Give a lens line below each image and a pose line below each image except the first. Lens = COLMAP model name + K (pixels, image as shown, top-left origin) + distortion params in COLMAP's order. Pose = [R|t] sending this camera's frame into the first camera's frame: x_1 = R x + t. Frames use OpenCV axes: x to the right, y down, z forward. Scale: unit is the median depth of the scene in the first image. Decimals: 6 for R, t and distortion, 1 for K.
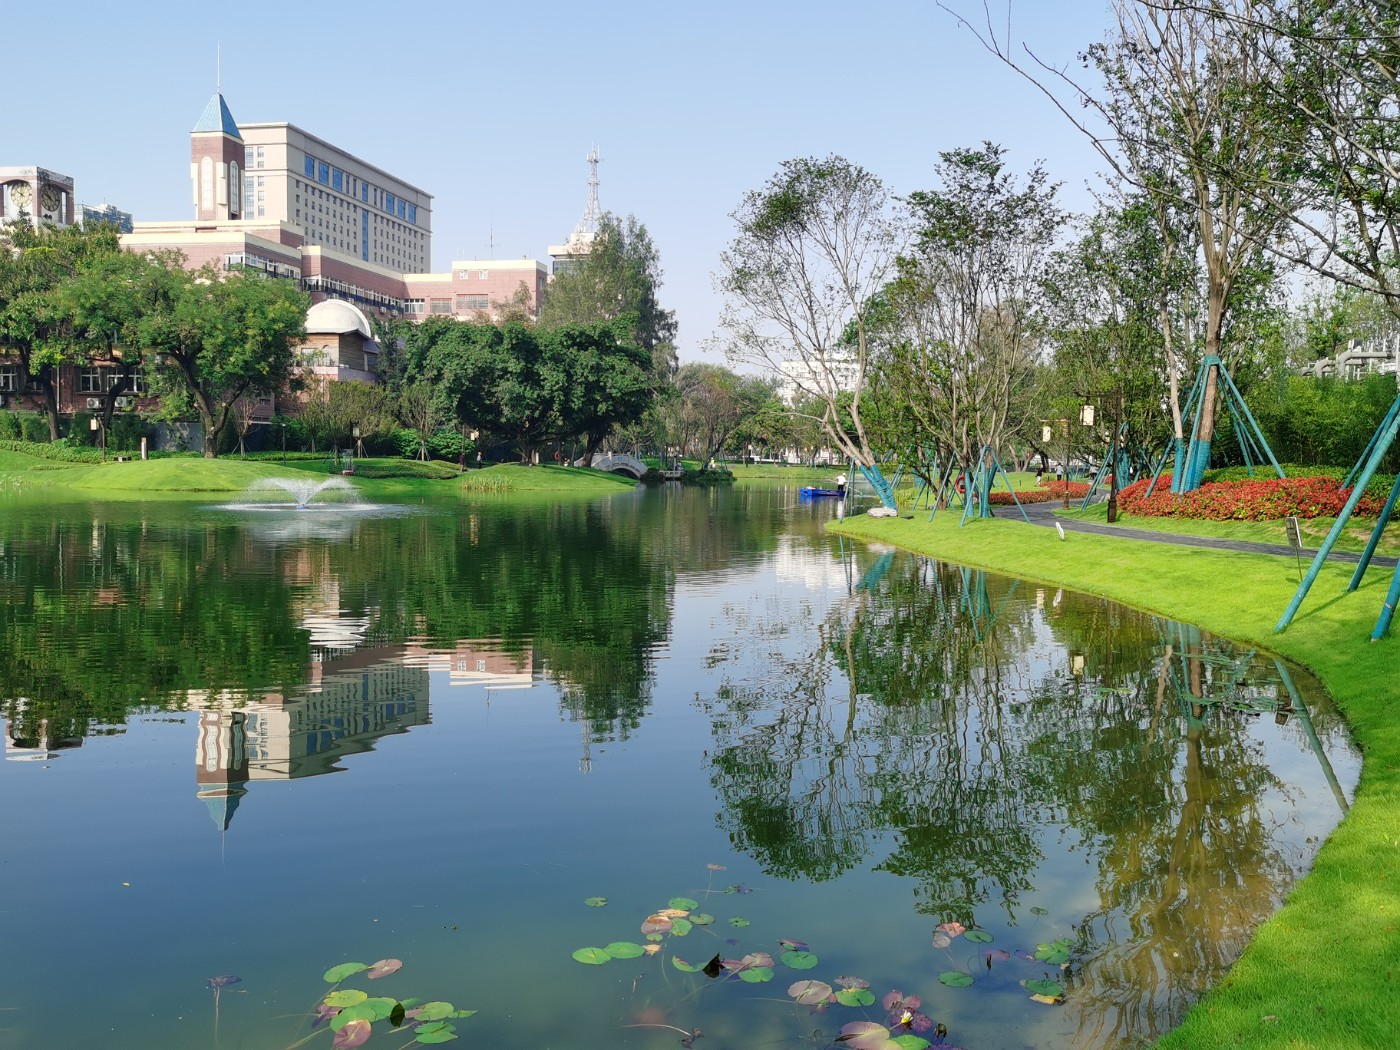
lens RADIAL K [[1137.4, 0, 697.9], [0, 1137.4, 535.7], [0, 0, 1]] dist [0.052064, -0.061879]
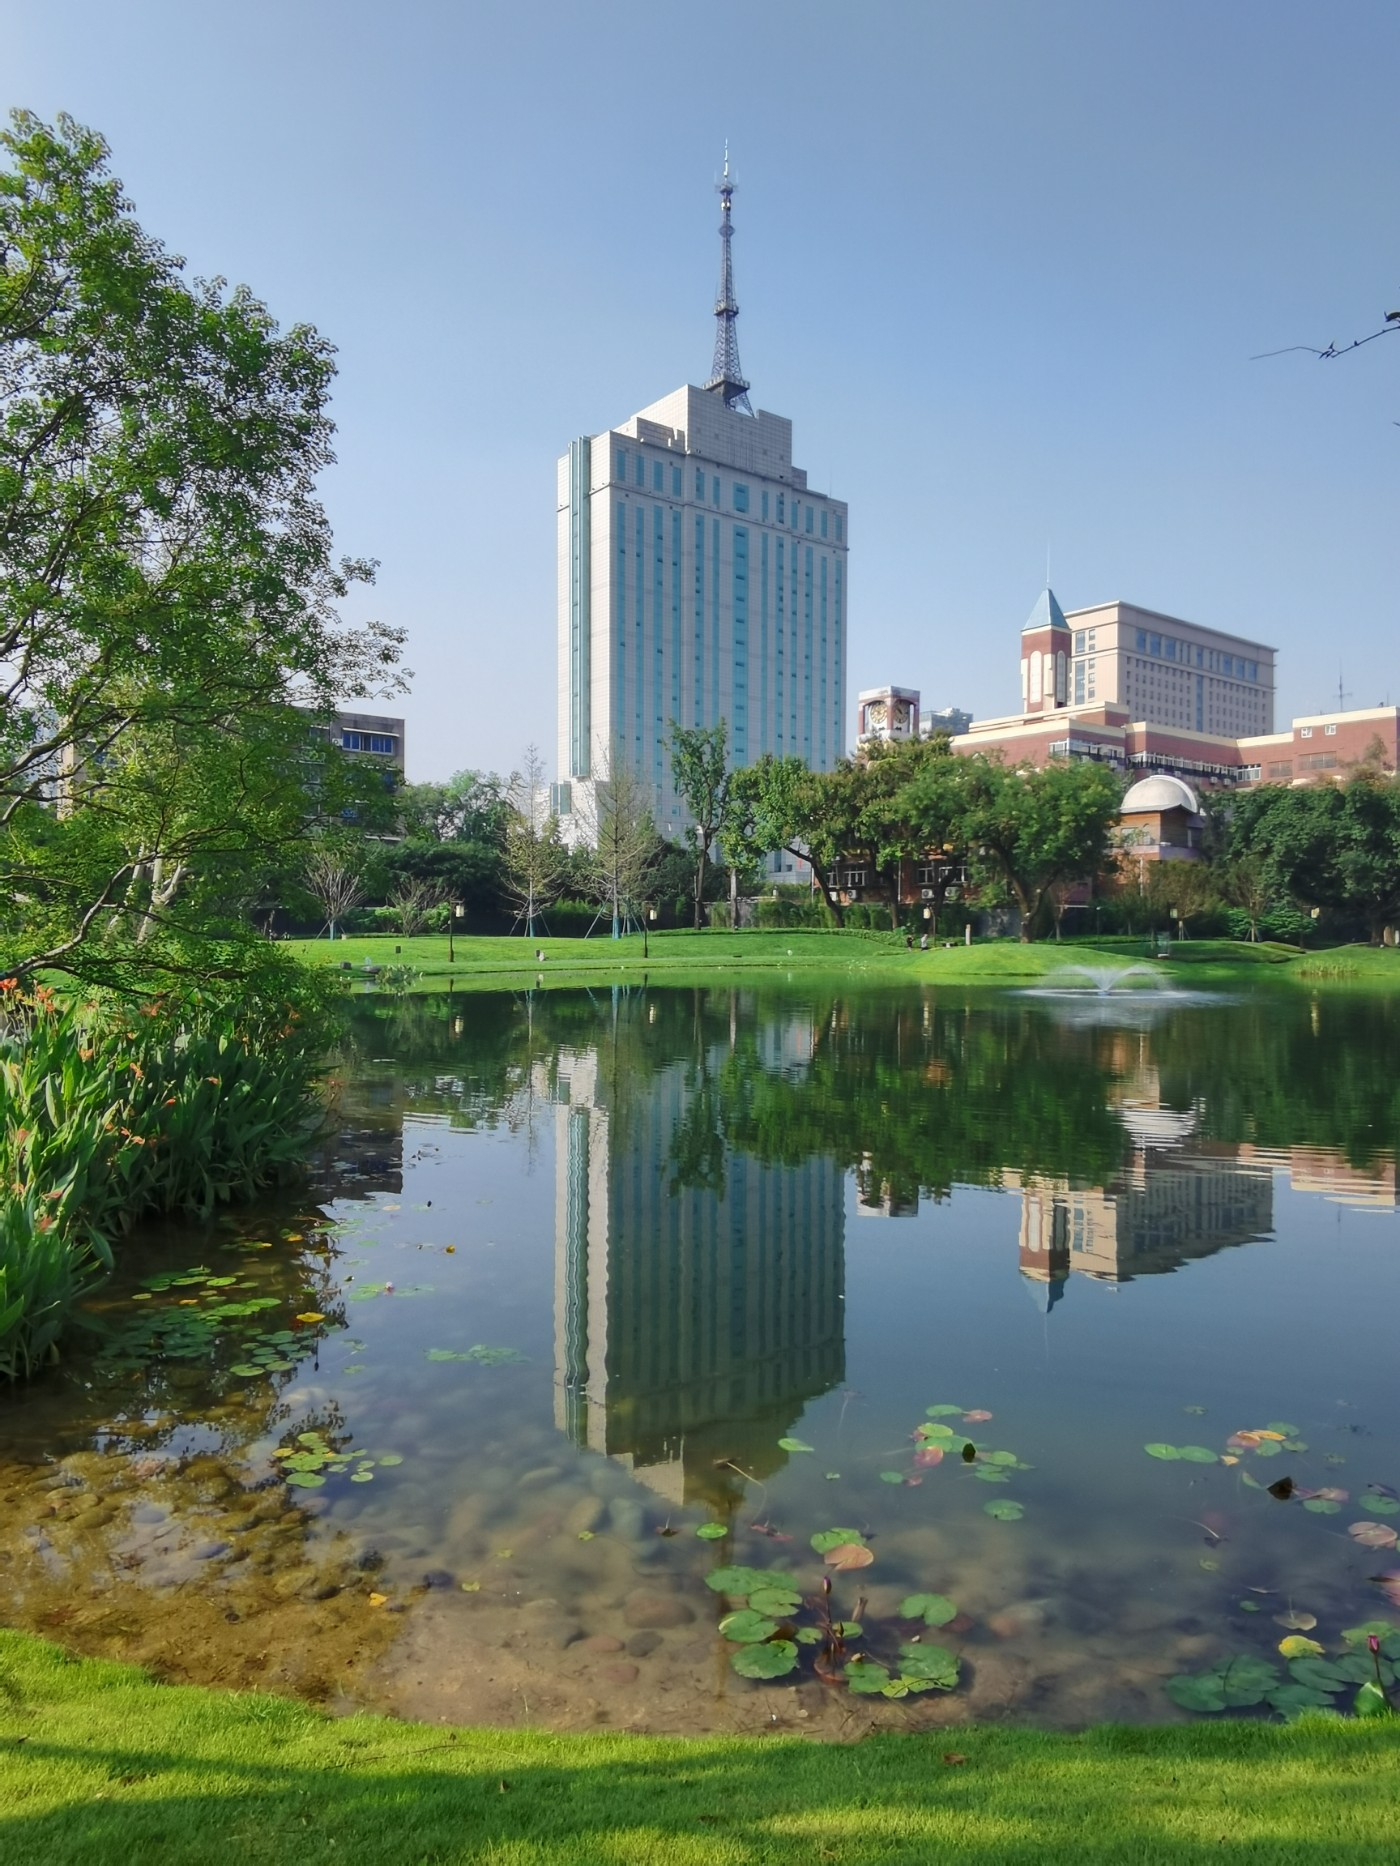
lens RADIAL K [[1183.3, 0, 708.5], [0, 1183.3, 928.9], [0, 0, 1]] dist [0.095777, -0.229566]
pose [[0.781222, -0.017882, -0.623997, 0.015576], [-0.029799, 0.997382, -0.065891, -0.001430], [0.623542, 0.070070, 0.778643, -0.007950]]
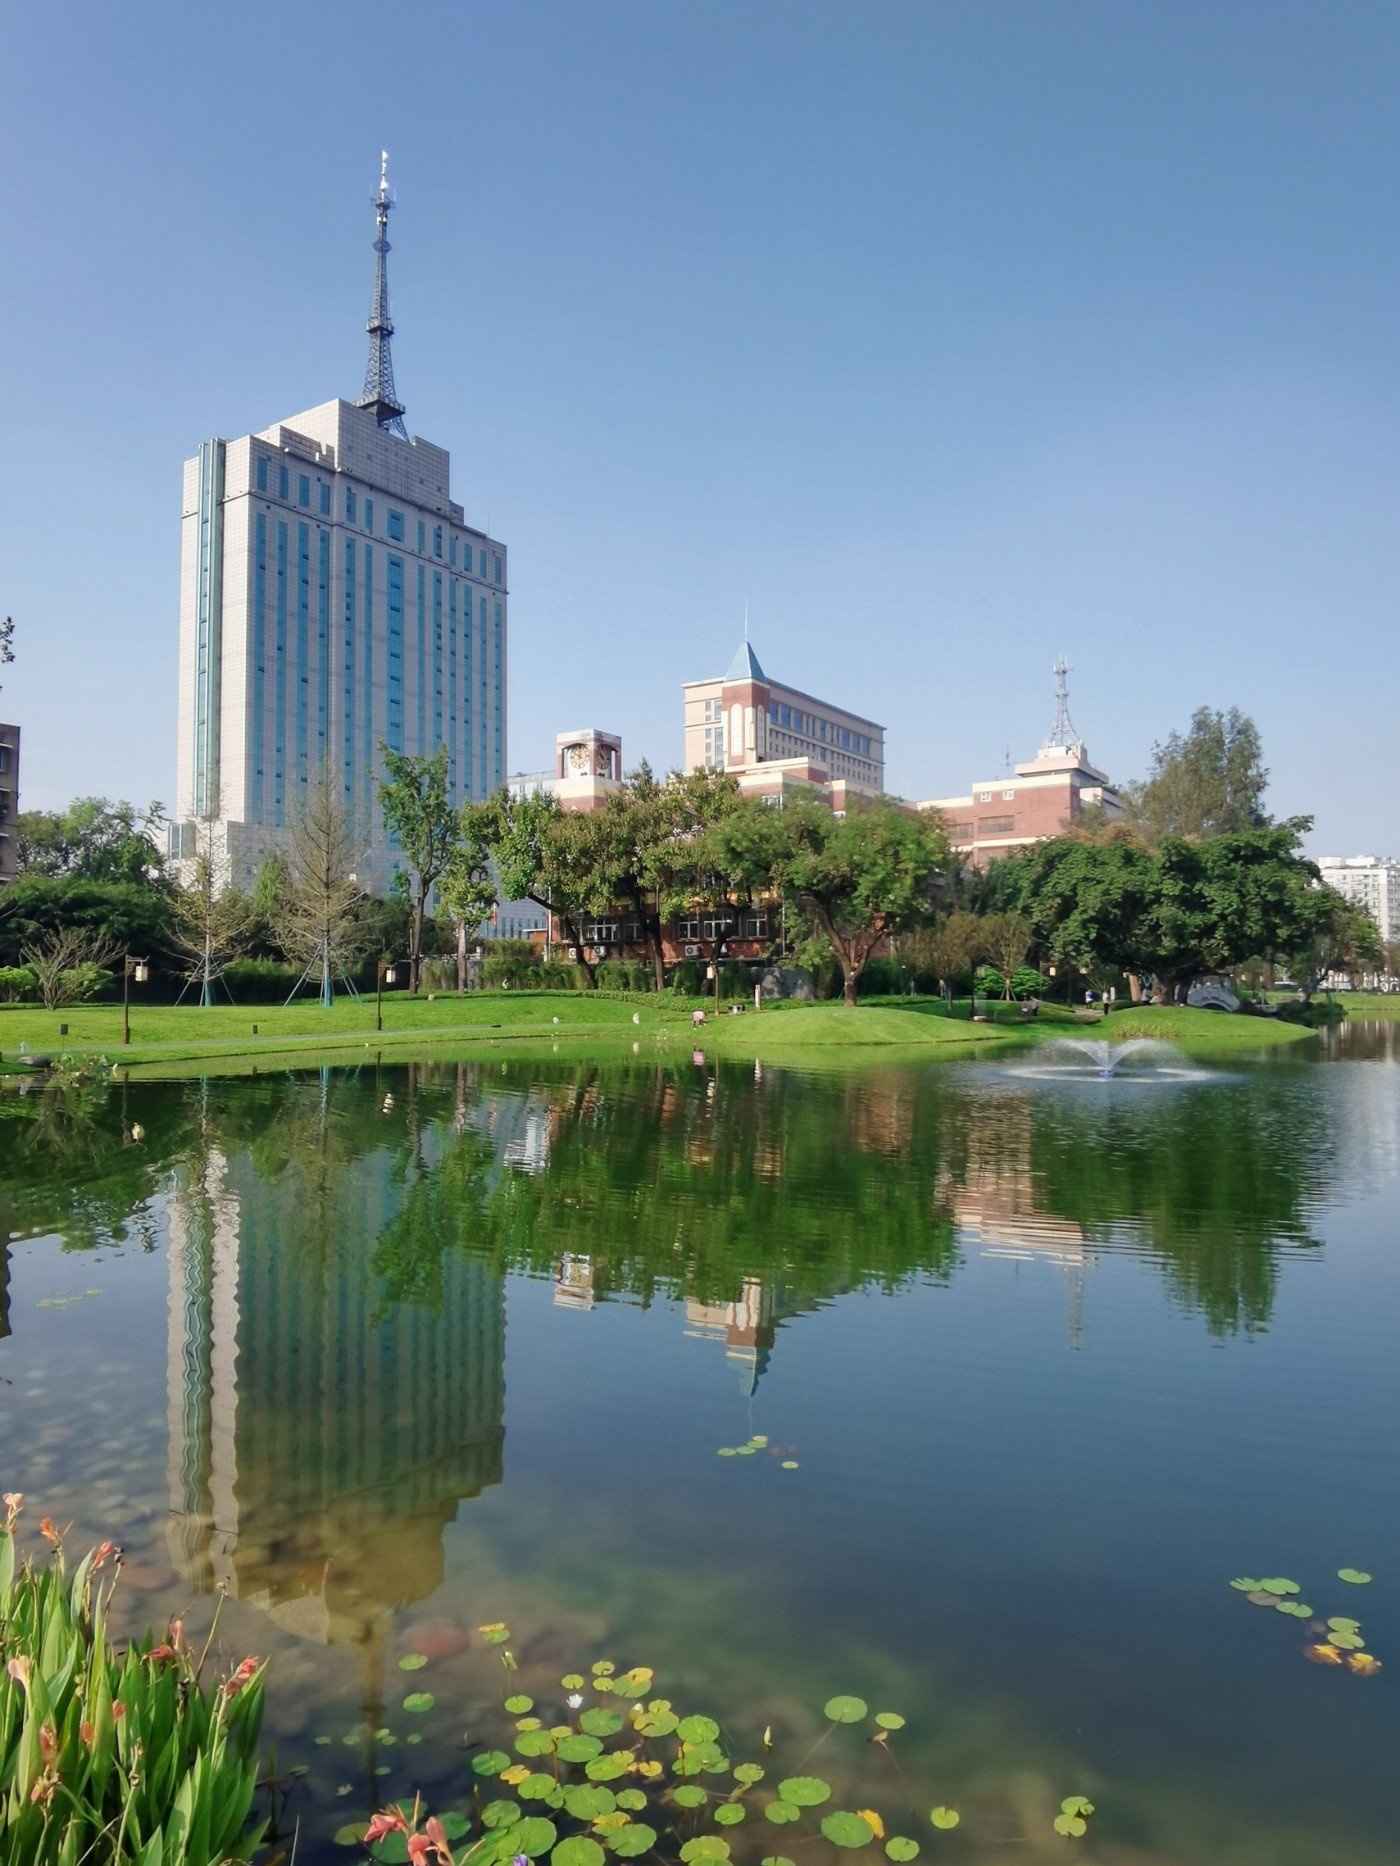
lens RADIAL K [[1183.3, 0, 708.5], [0, 1183.3, 928.9], [0, 0, 1]] dist [0.095777, -0.229566]
pose [[0.937773, -0.041964, -0.344705, -0.168373], [0.000637, 0.992877, -0.119140, -0.013824], [0.347249, 0.111506, 0.931120, 0.064702]]
